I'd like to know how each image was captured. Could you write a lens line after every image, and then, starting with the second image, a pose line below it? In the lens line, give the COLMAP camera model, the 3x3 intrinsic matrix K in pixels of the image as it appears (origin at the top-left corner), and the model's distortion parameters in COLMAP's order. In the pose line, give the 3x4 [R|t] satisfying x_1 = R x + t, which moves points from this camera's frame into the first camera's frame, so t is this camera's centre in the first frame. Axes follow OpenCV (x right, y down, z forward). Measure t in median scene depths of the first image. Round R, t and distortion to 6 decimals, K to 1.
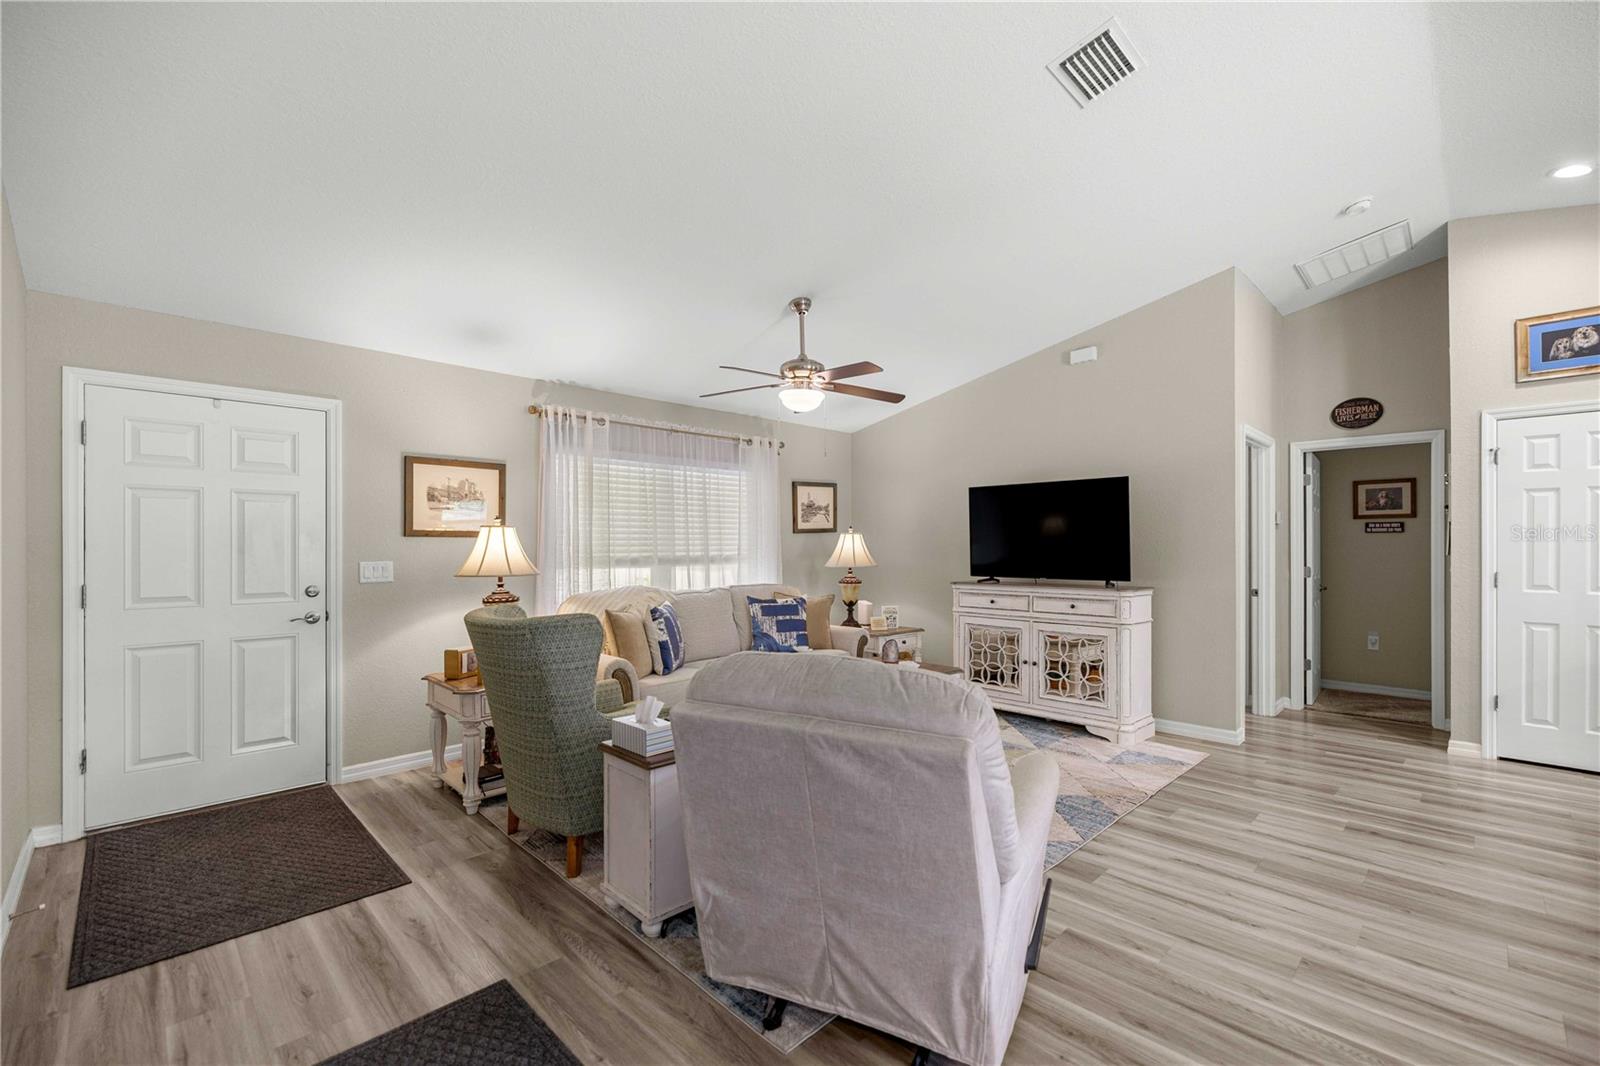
lens RADIAL K [[685.3, 0, 799.3], [0, 685.3, 545.7], [0, 0, 1]] dist [-0.002169, -0.000249]
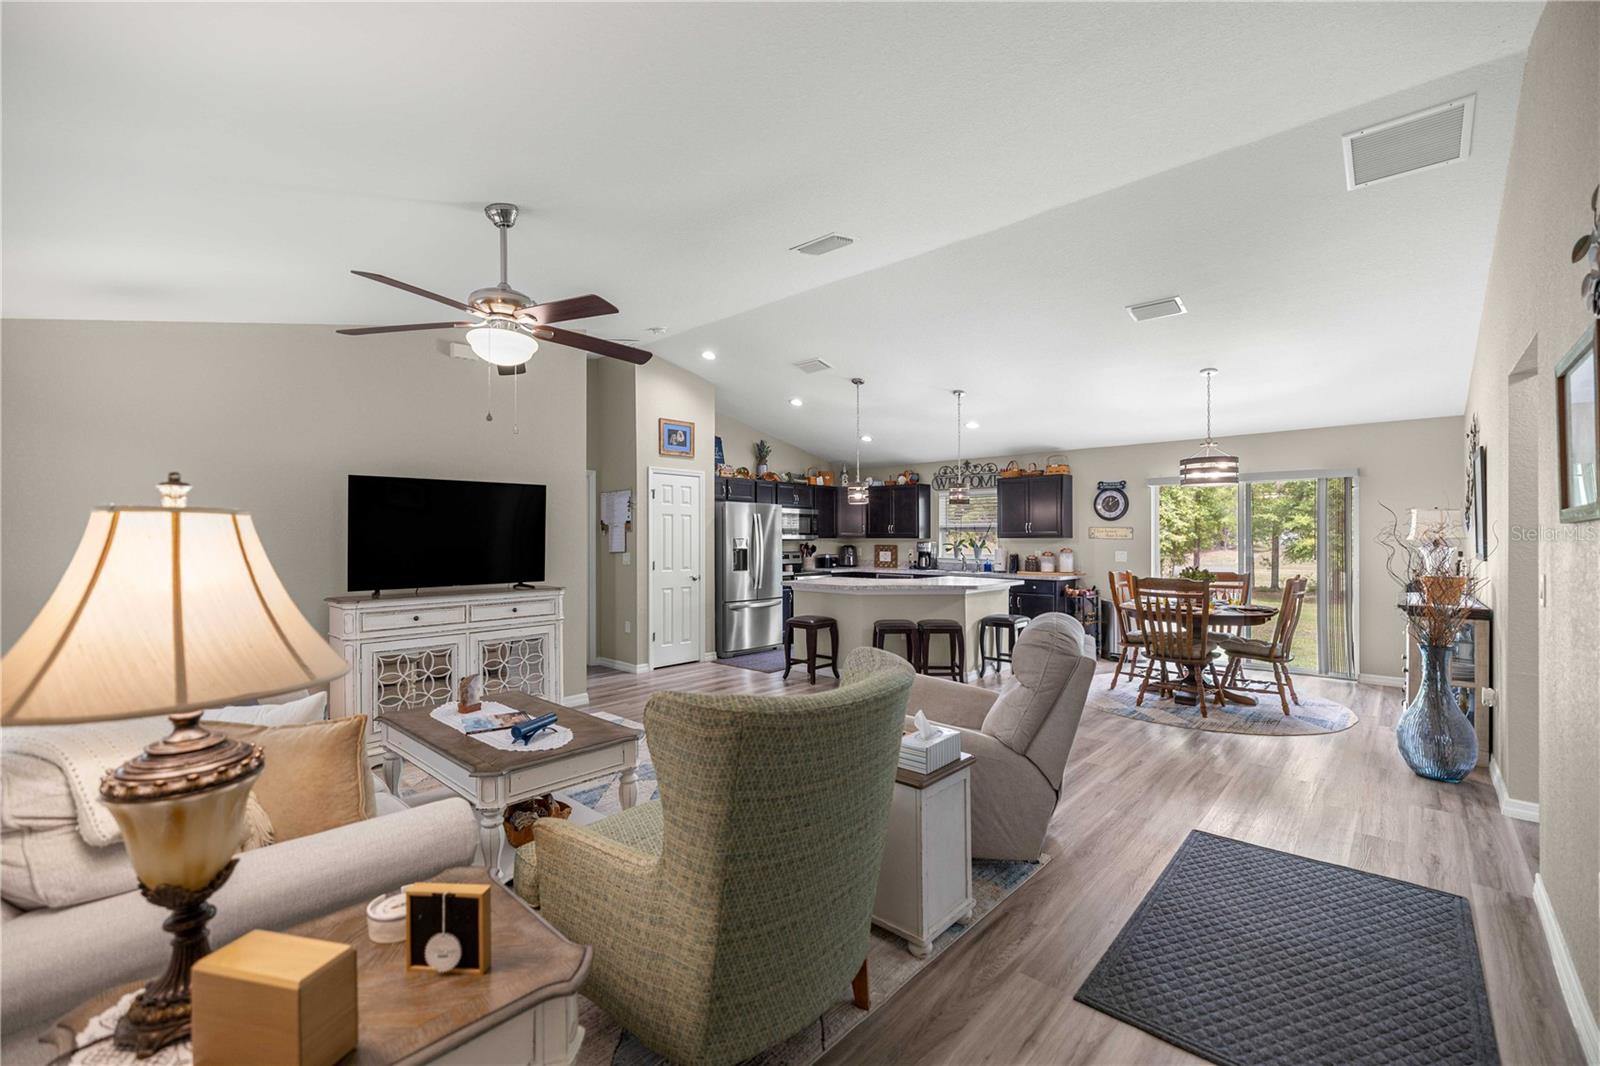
lens RADIAL K [[679.1, 0, 801.4], [0, 679.1, 529.0], [0, 0, 1]] dist [0.024034, -0.000241]
pose [[-0.072061, 0.012198, 0.997326, -0.718163], [-0.000124, 0.999925, -0.012238, -0.020590], [-0.997400, -0.001006, -0.072054, 0.745723]]
